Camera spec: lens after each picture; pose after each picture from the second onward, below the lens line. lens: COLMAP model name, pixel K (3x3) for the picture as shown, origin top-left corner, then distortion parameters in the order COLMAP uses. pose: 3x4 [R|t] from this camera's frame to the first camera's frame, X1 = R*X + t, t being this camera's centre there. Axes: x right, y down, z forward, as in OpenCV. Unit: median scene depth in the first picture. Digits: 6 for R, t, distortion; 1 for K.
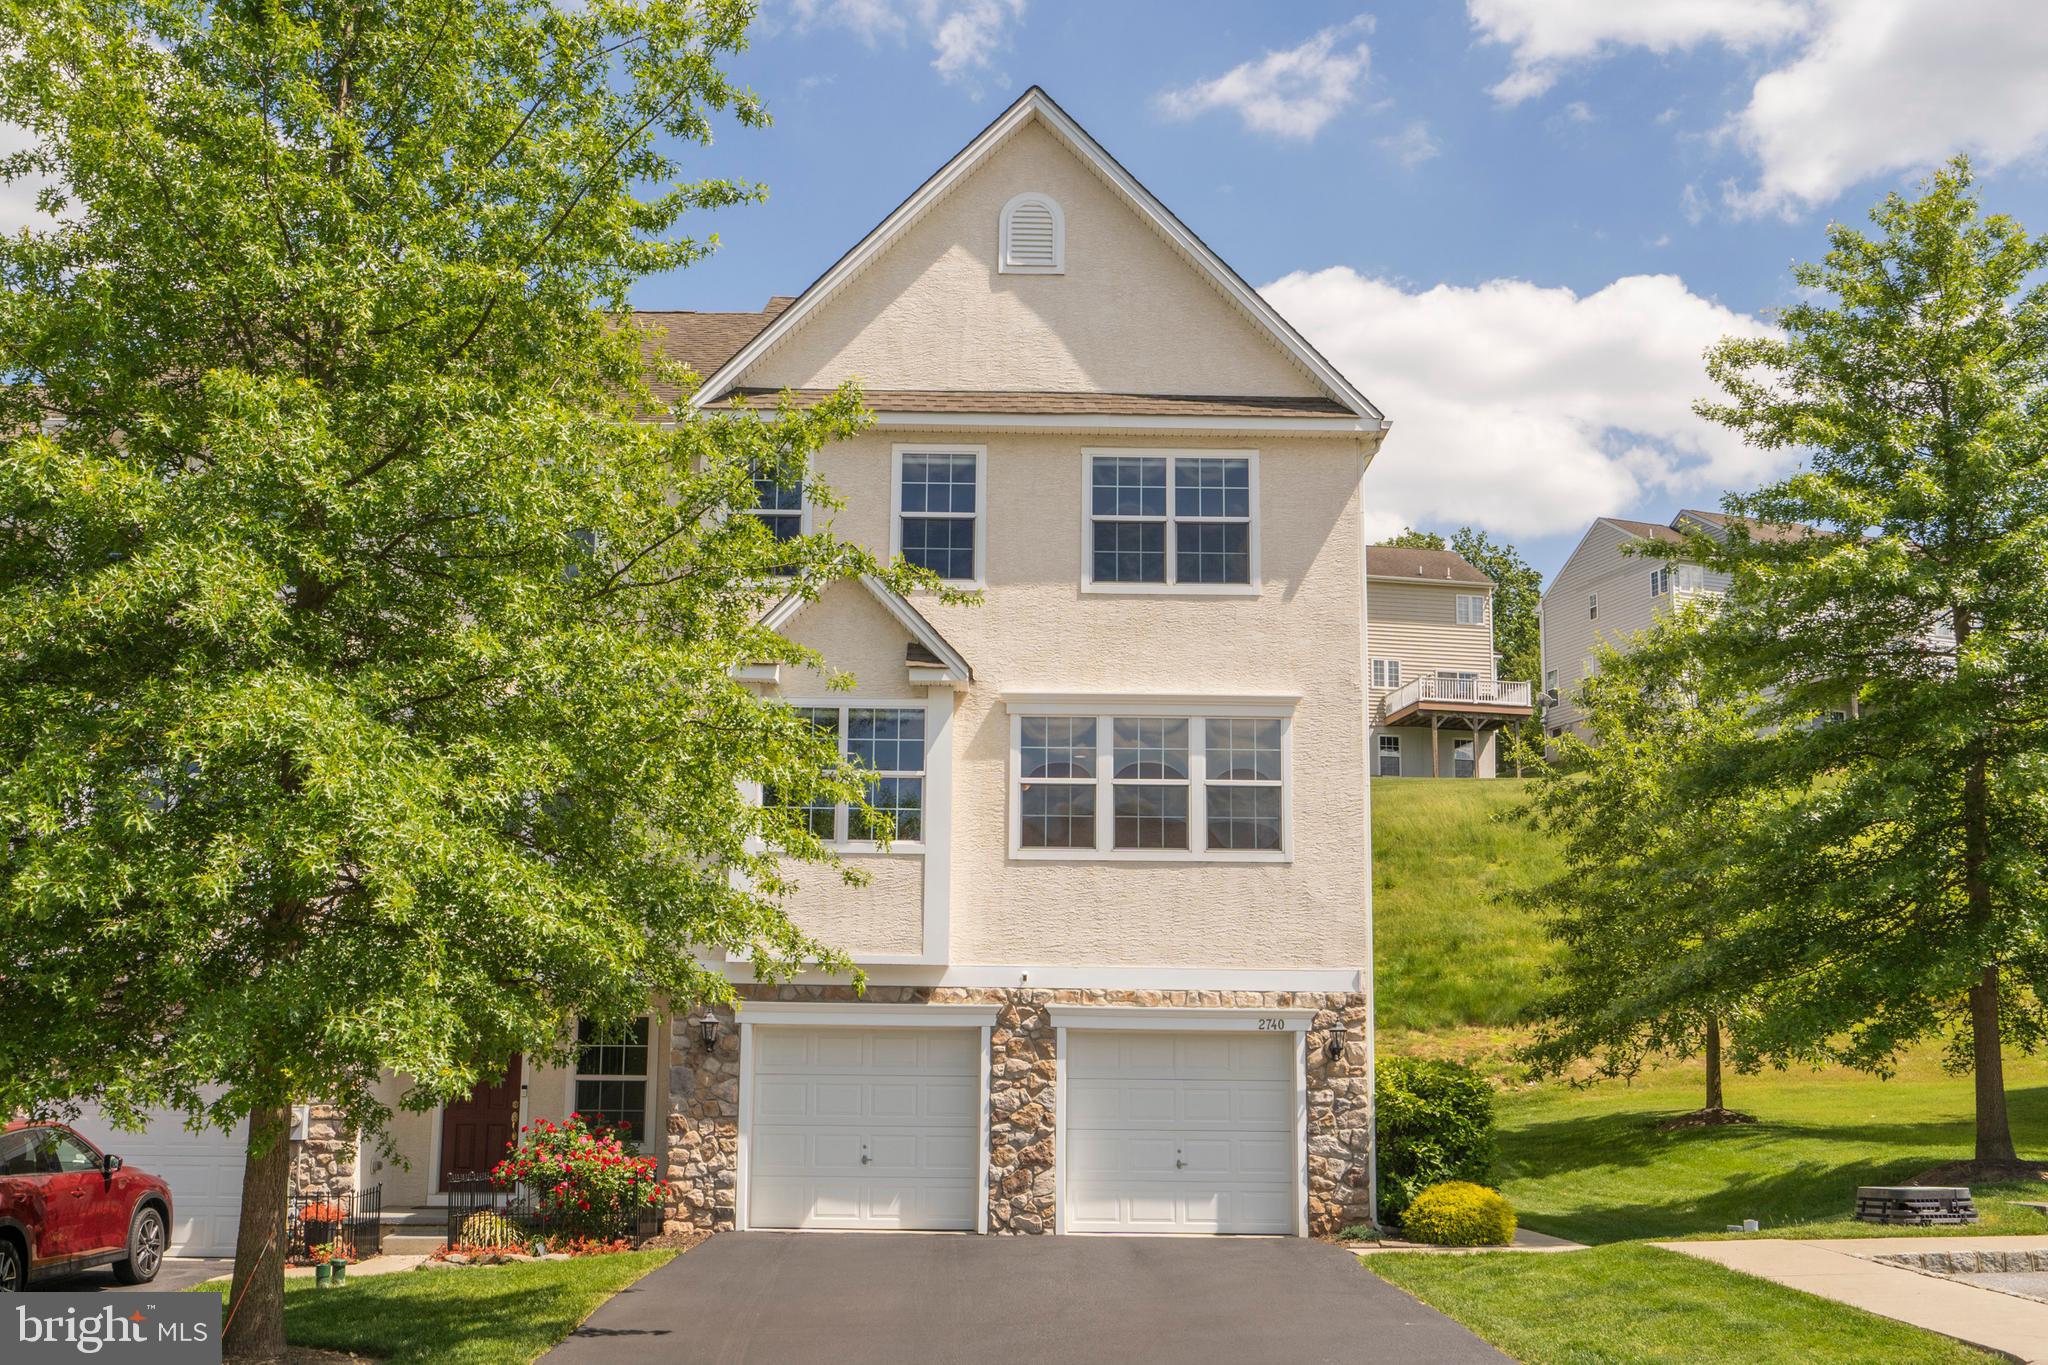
lens RADIAL K [[2015.3, 0, 1019.3], [0, 2015.3, 664.8], [0, 0, 1]] dist [0.015392, 0.000000]
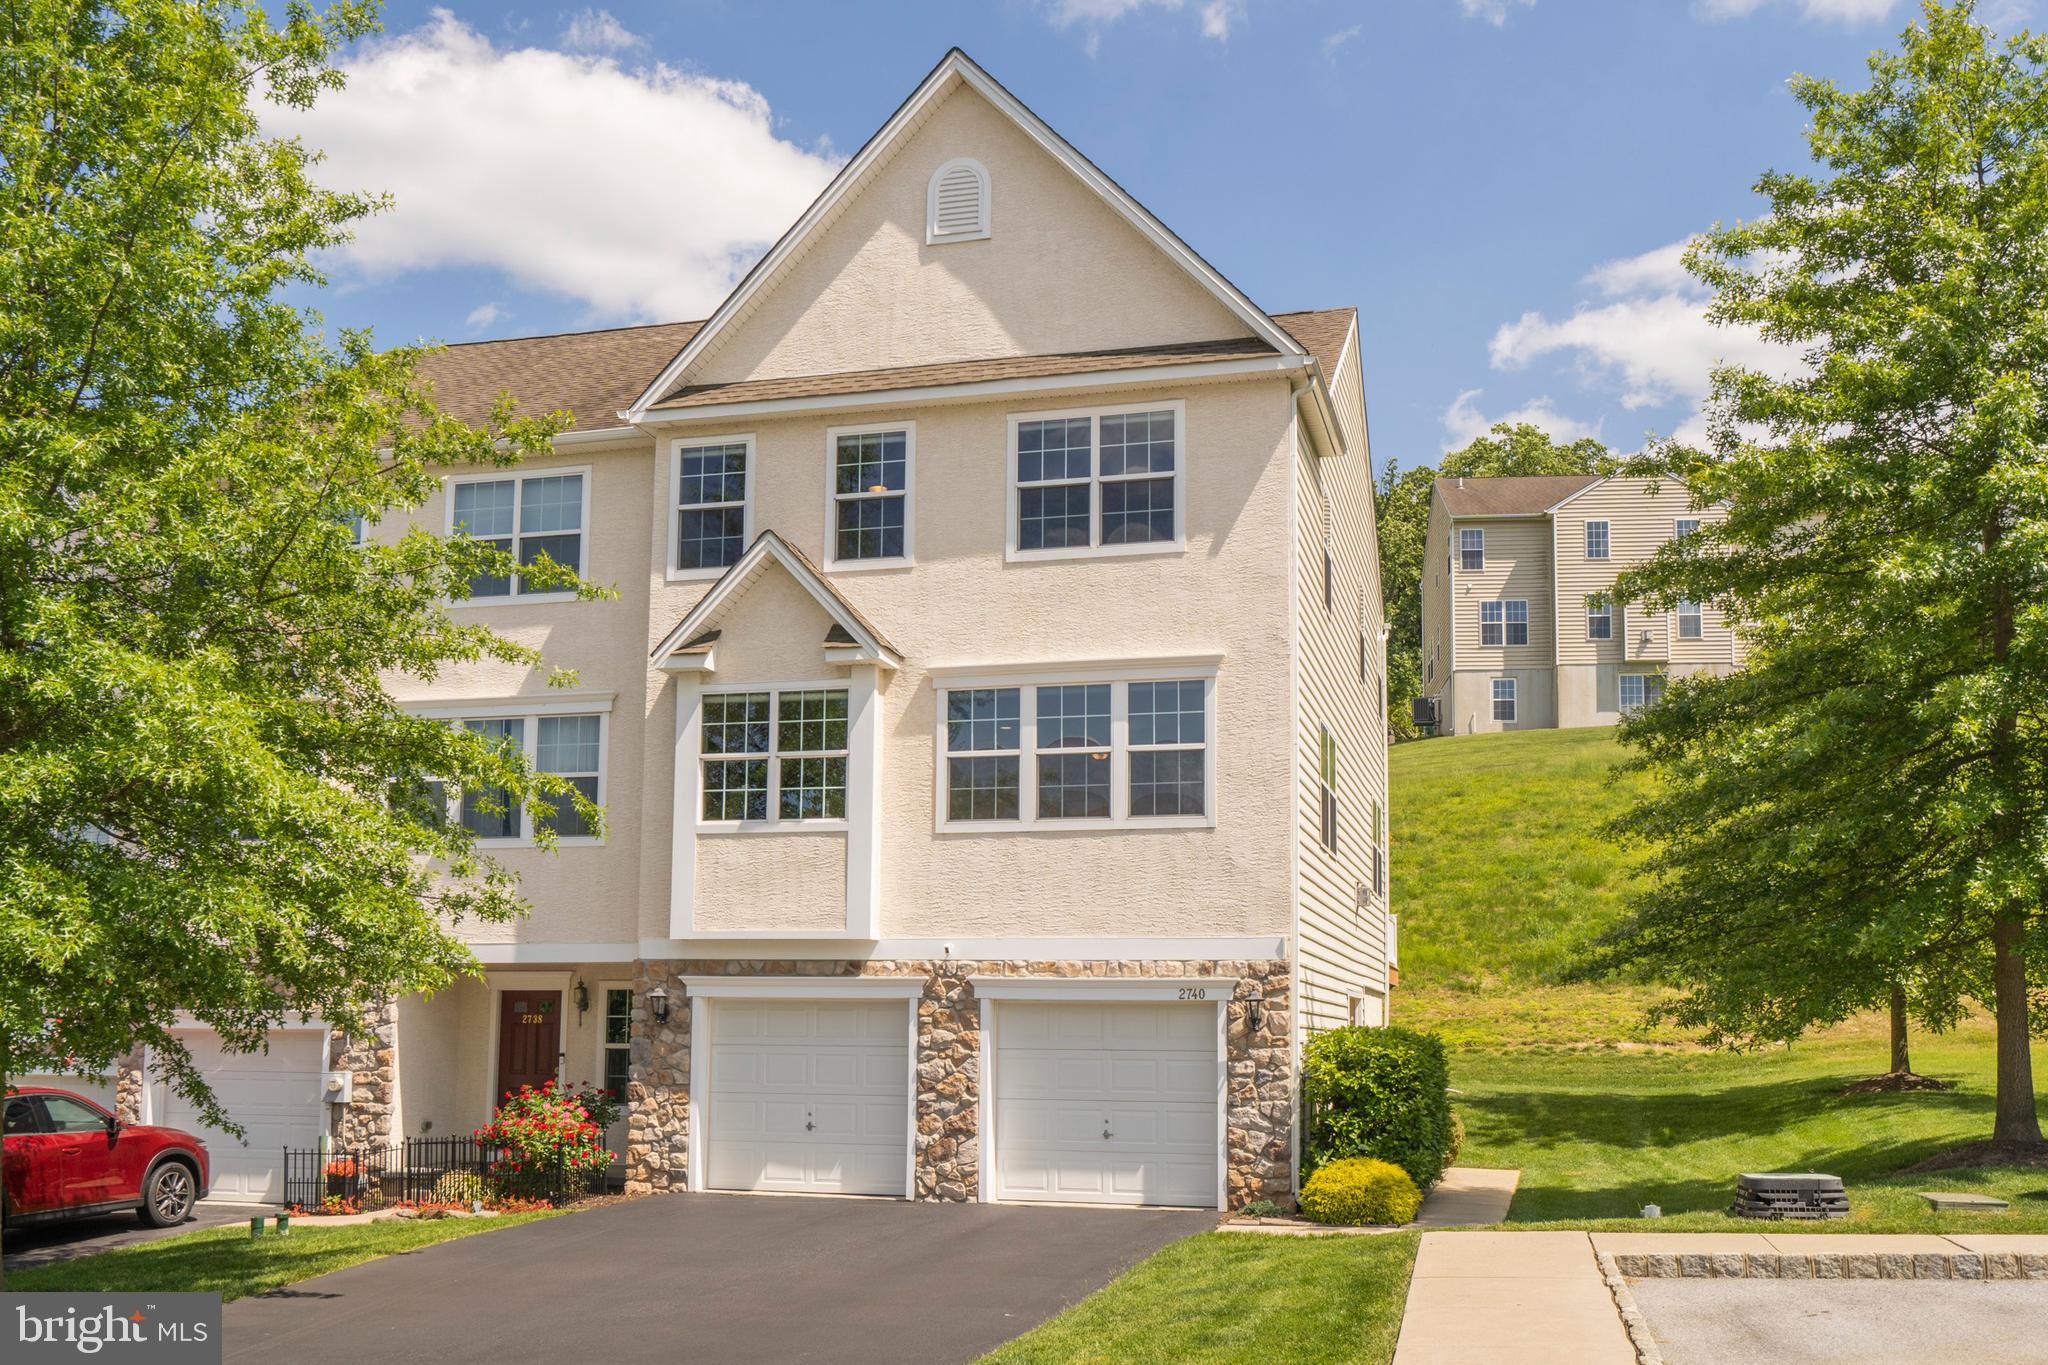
lens RADIAL K [[1951.9, 0, 1014.2], [0, 1951.9, 732.9], [0, 0, 1]] dist [0.013145, 0.000000]
pose [[0.957692, -0.045199, -0.284223, 0.316348], [0.060924, 0.997048, 0.046727, 0.003436], [0.281272, -0.062066, 0.957619, 0.081503]]
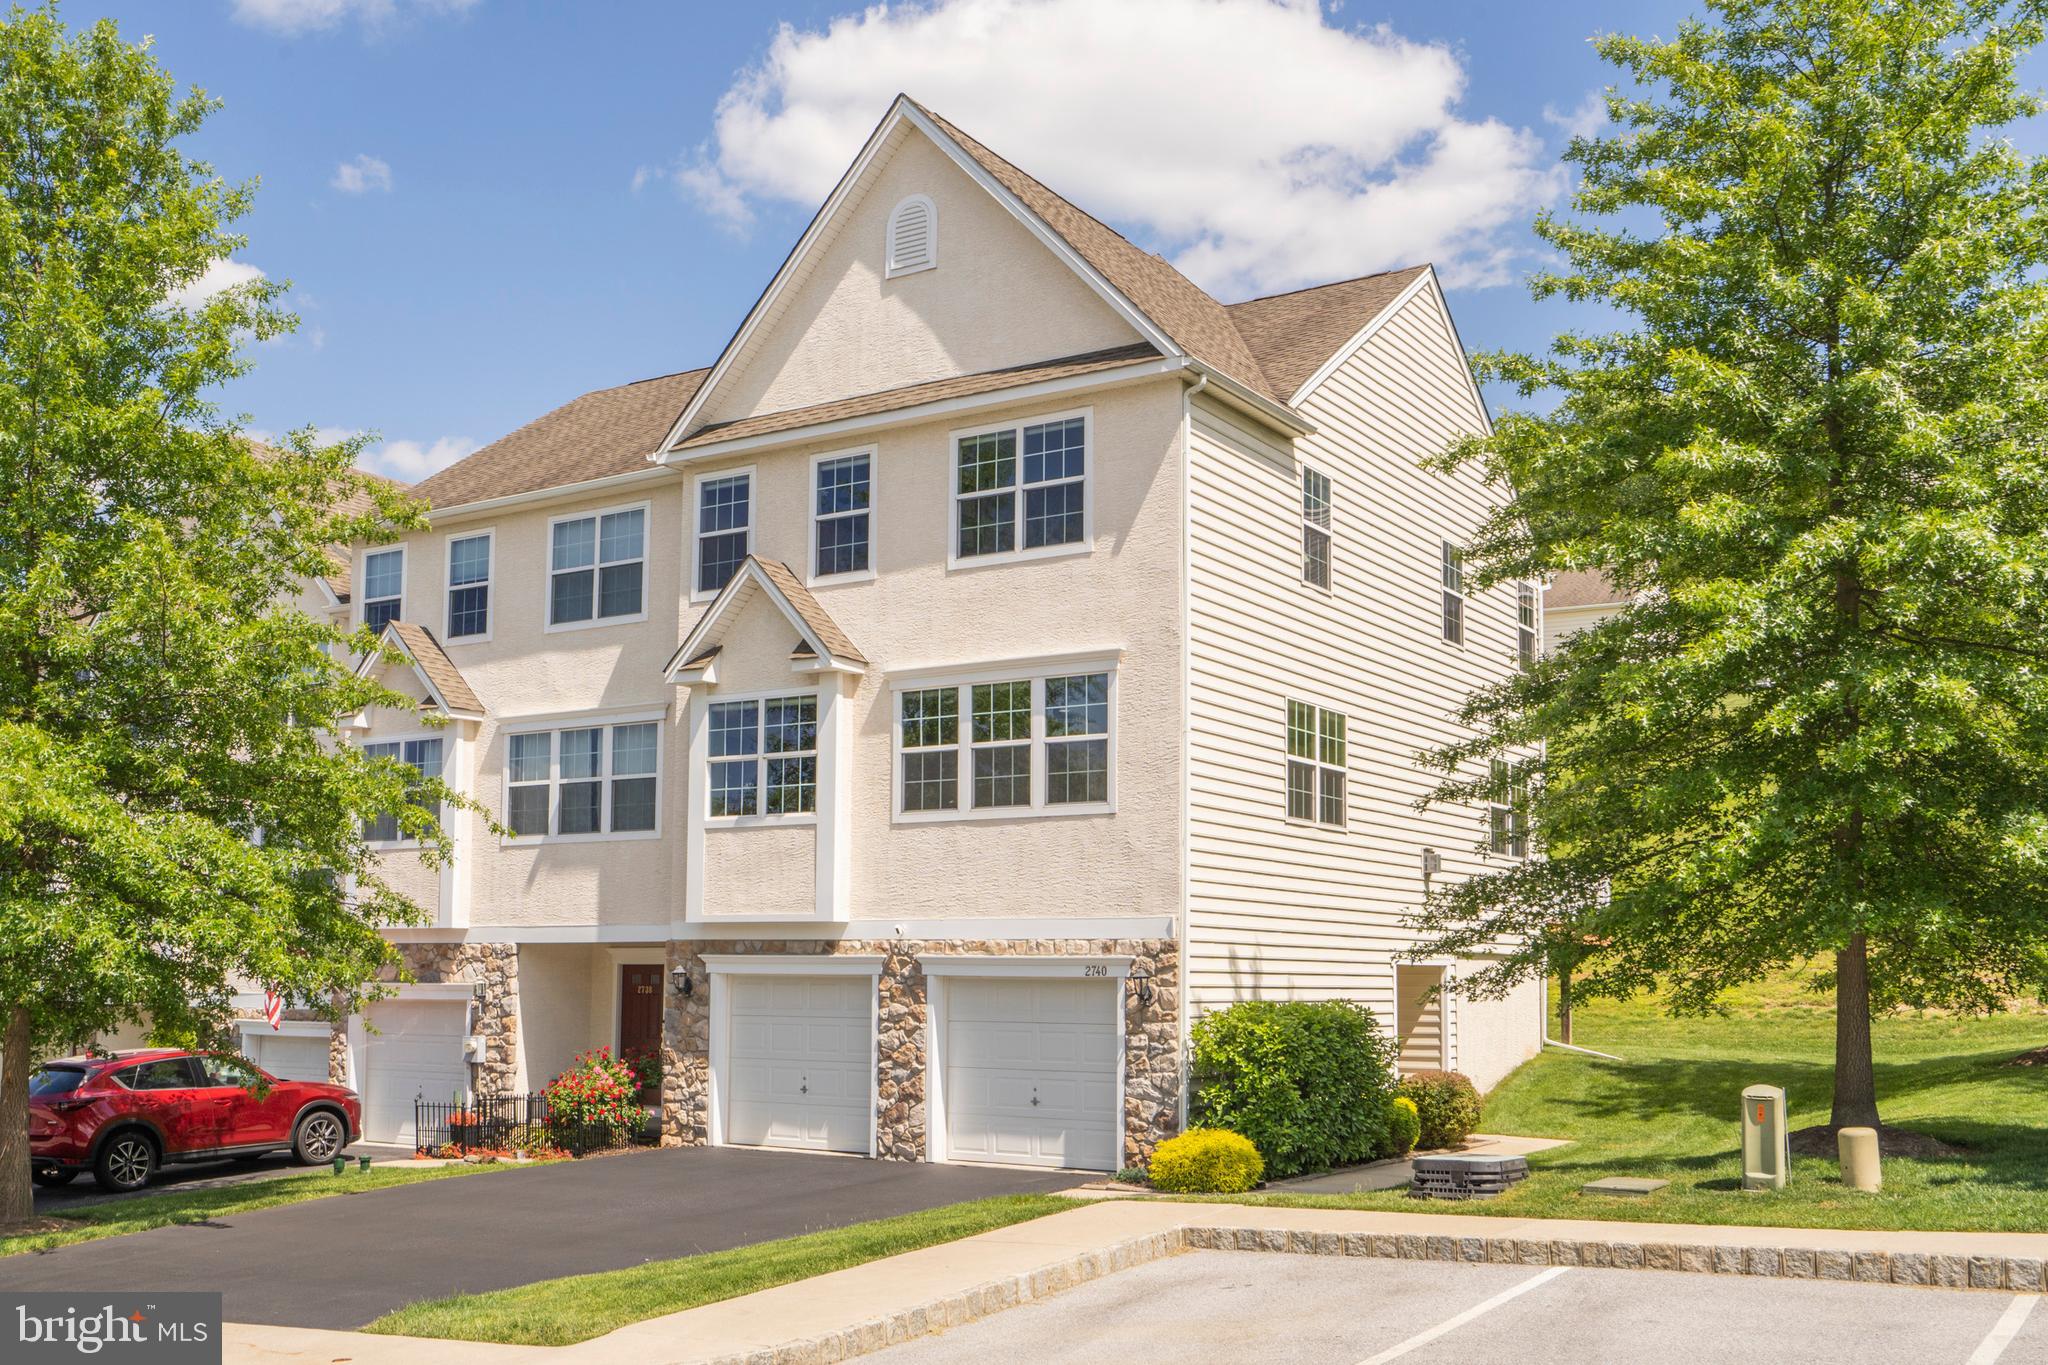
lens RADIAL K [[1986.2, 0, 1030.8], [0, 1986.2, 703.1], [0, 0, 1]] dist [0.009916, 0.000000]
pose [[0.828838, -0.080625, -0.553649, 0.671273], [0.119679, 0.992207, 0.034676, 0.002995], [0.546538, -0.095000, 0.832028, 0.148888]]
